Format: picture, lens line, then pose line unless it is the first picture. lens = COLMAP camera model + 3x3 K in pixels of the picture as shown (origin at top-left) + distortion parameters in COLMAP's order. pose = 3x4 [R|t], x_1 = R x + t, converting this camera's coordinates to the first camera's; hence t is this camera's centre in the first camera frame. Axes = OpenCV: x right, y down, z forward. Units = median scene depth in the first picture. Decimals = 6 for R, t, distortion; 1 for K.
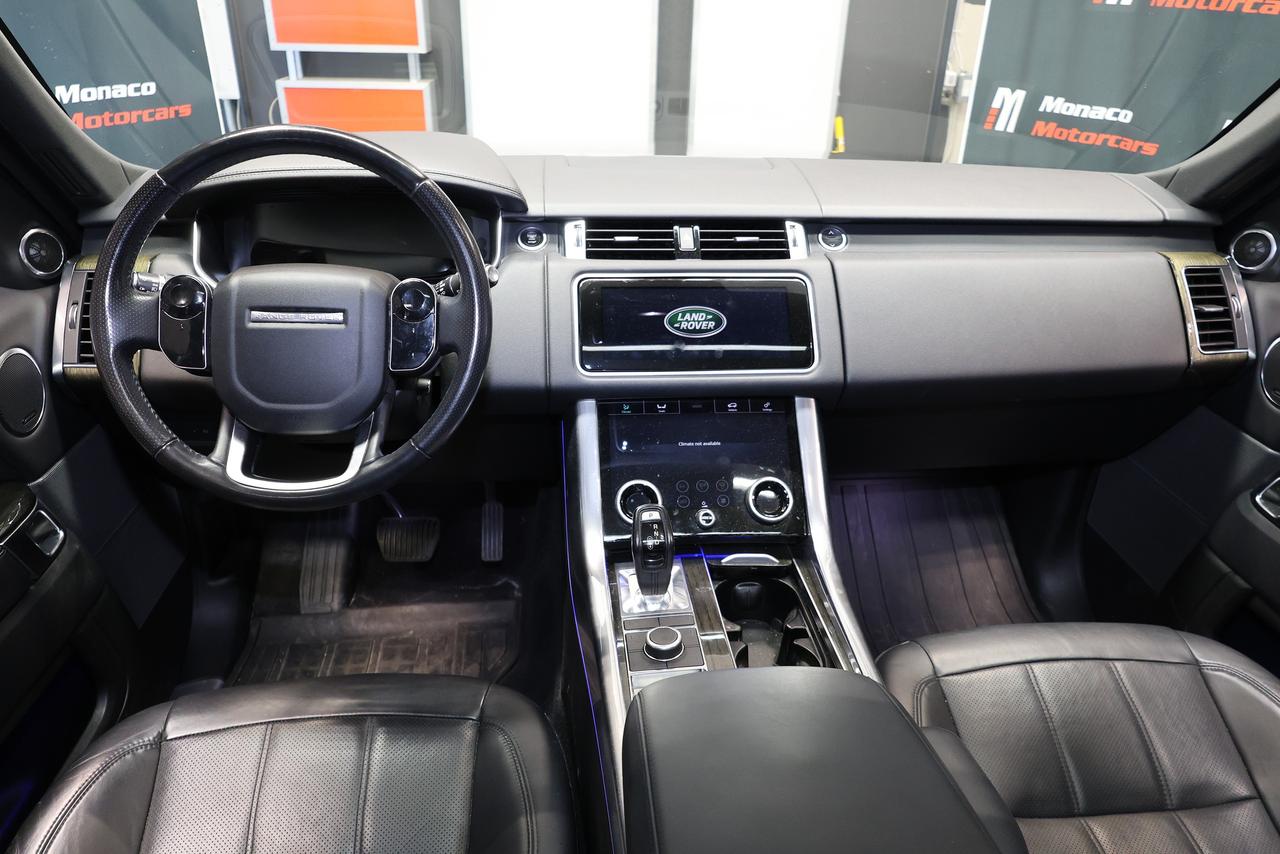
lens RADIAL K [[923.2, 0, 634.8], [0, 923.2, 423.5], [0, 0, 1]] dist [-0.027153, 0.019043]
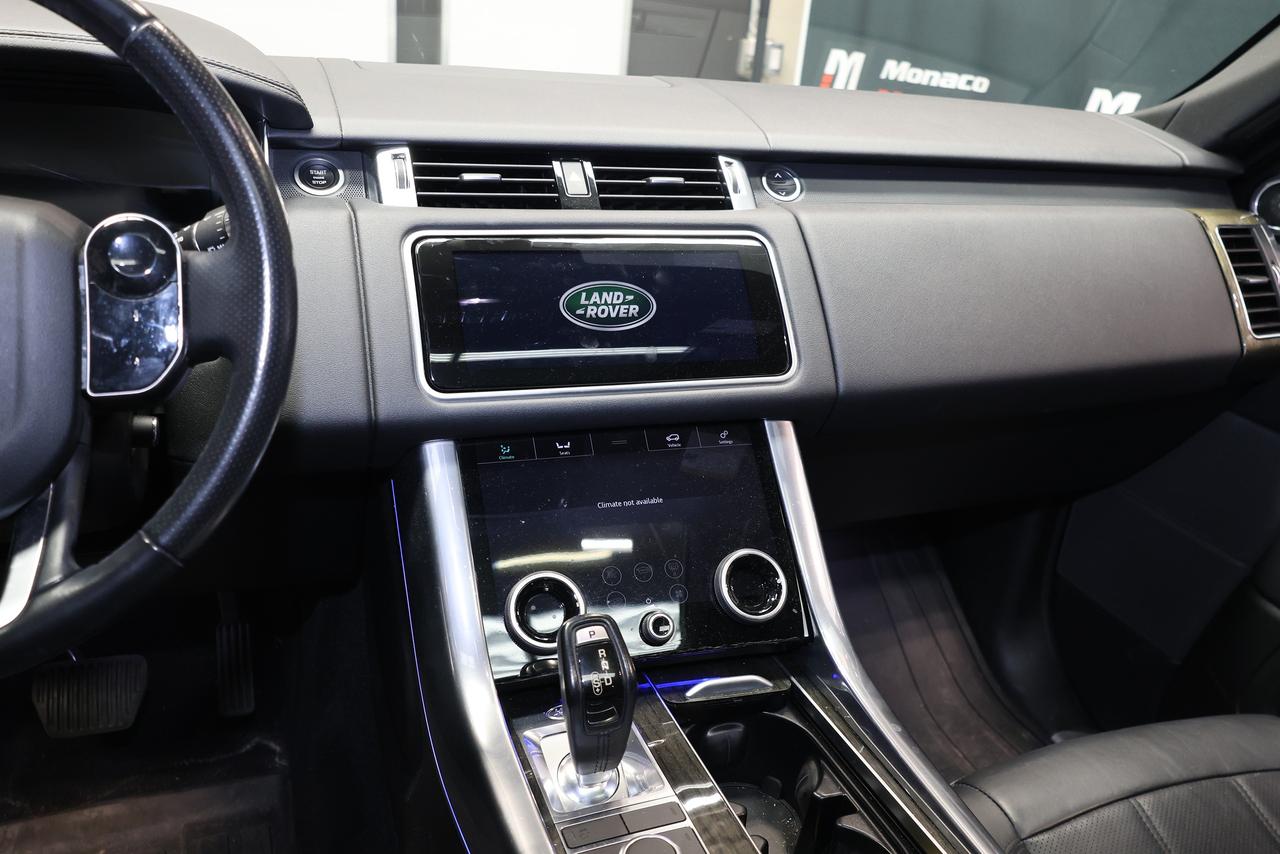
lens RADIAL K [[1105.7, 0, 647.5], [0, 1105.7, 418.0], [0, 0, 1]] dist [-0.003350, -0.005261]
pose [[0.963711, -0.046406, 0.262884, -0.104447], [0.060598, 0.997096, -0.046132, 0.000232], [-0.259980, 0.060389, 0.963724, 0.274087]]
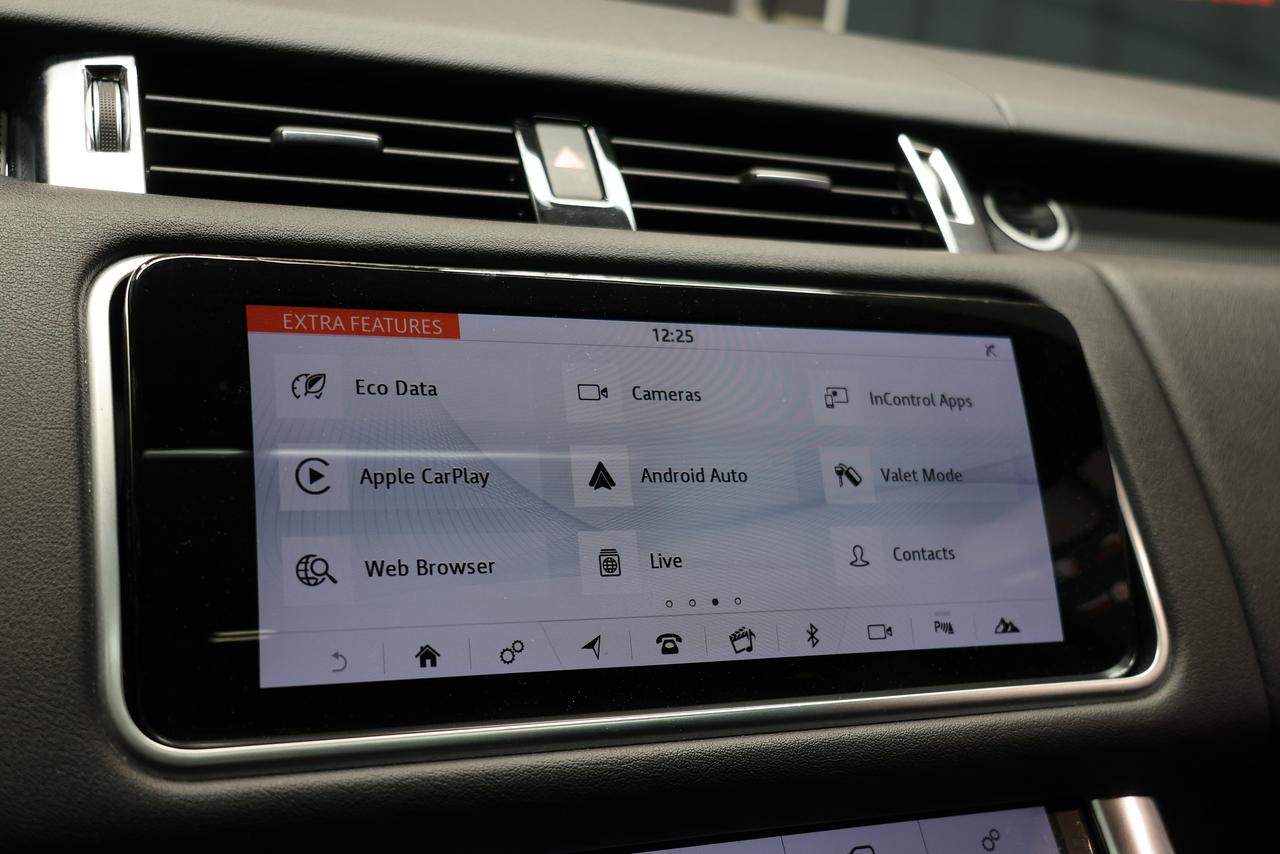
lens RADIAL K [[1475.7, 0, 635.9], [0, 1475.7, 416.2], [0, 0, 1]] dist [-0.014703, 0.000000]
pose [[0.947051, 0.007967, 0.320985, -0.054864], [0.062866, 0.975742, -0.209702, -0.050652], [-0.314870, 0.218777, 0.923576, 0.655765]]
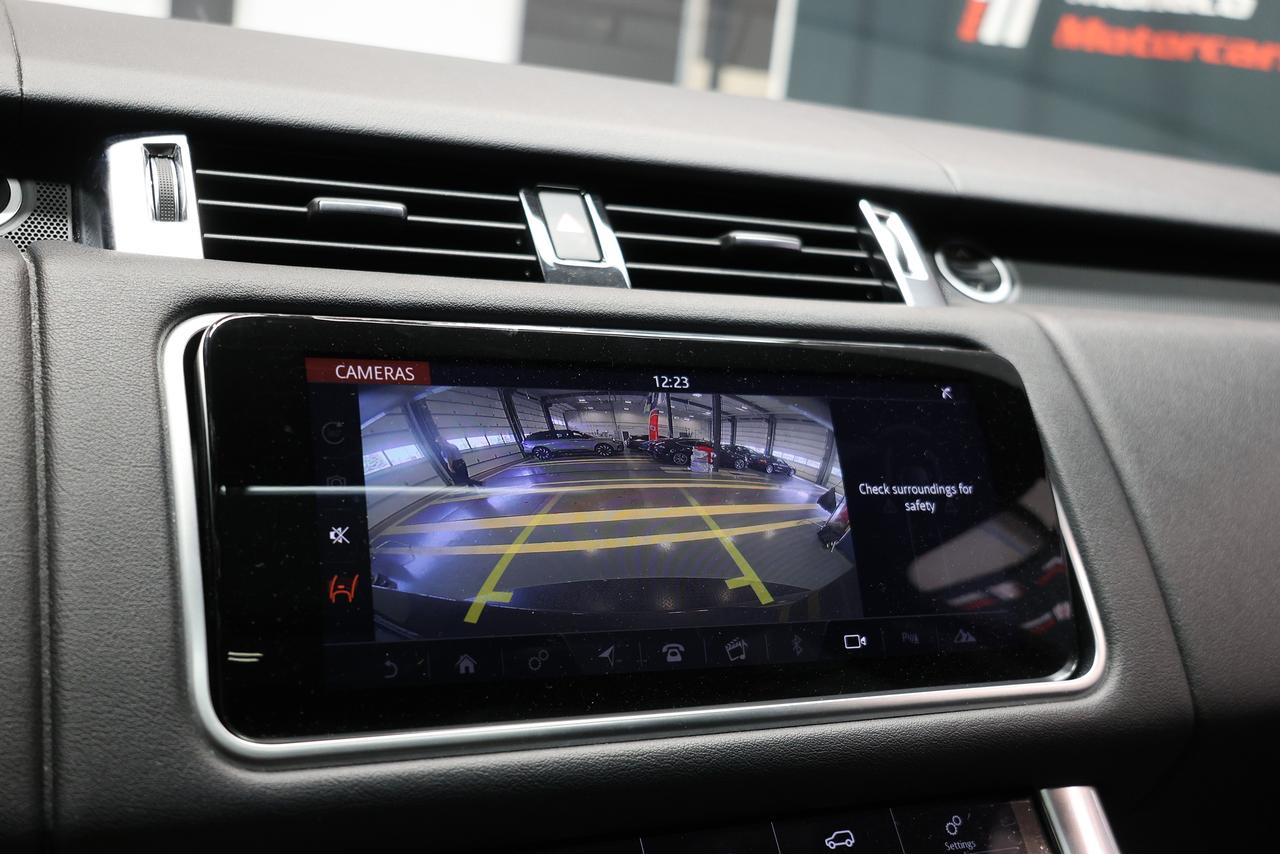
lens RADIAL K [[1475.7, 0, 638.6], [0, 1475.7, 424.3], [0, 0, 1]] dist [-0.014703, 0.000000]
pose [[0.932716, 0.009260, 0.360492, -0.085776], [0.079507, 0.969790, -0.230622, -0.040065], [-0.351737, 0.243767, 0.903803, 0.618543]]
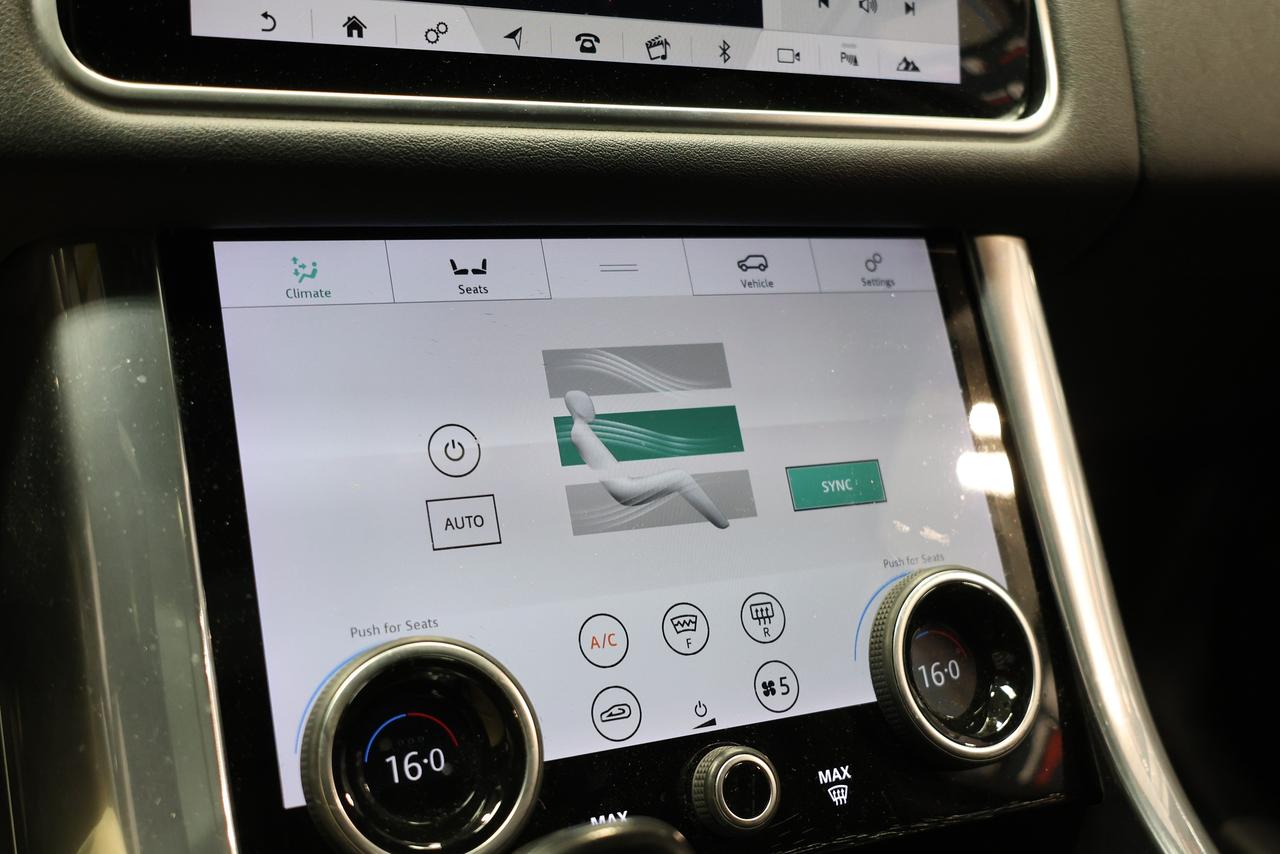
lens RADIAL K [[1475.7, 0, 640.8], [0, 1475.7, 433.0], [0, 0, 1]] dist [-0.014703, 0.000000]
pose [[0.923319, -0.040306, 0.381914, -0.064624], [0.017473, 0.997856, 0.063068, -0.000430], [-0.383637, -0.051558, 0.922044, 0.644034]]
